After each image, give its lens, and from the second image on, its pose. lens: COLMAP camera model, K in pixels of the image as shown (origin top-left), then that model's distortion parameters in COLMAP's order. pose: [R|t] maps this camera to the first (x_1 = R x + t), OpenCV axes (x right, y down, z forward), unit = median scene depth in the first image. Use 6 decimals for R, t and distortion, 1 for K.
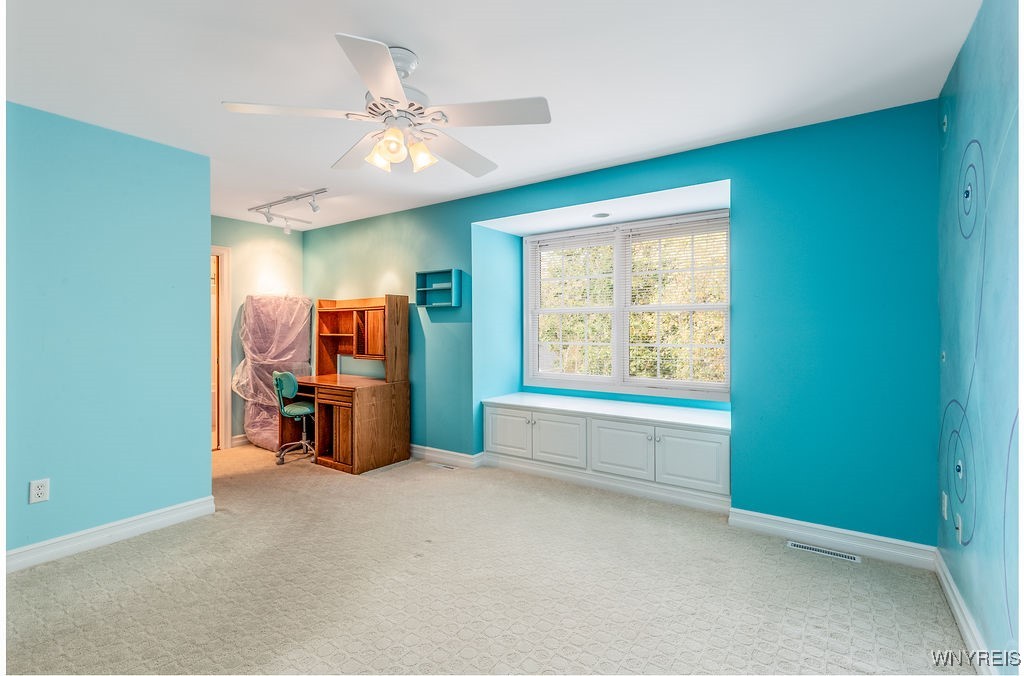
lens RADIAL K [[470.2, 0, 508.8], [0, 470.2, 323.0], [0, 0, 1]] dist [0.035758, 0.000036]
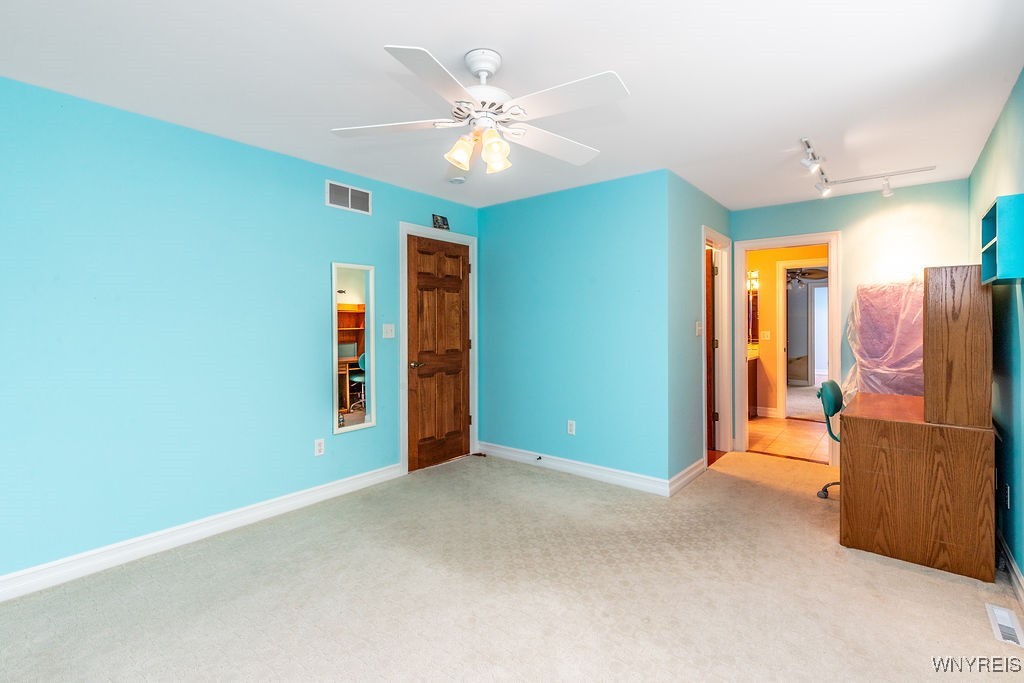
lens RADIAL K [[474.2, 0, 511.0], [0, 474.2, 327.4], [0, 0, 1]] dist [0.000525, -0.000219]
pose [[-0.080585, 0.003665, -0.996741, 0.297131], [0.008124, 0.999962, 0.003020, 0.005790], [0.996715, -0.007854, -0.080612, 0.460062]]
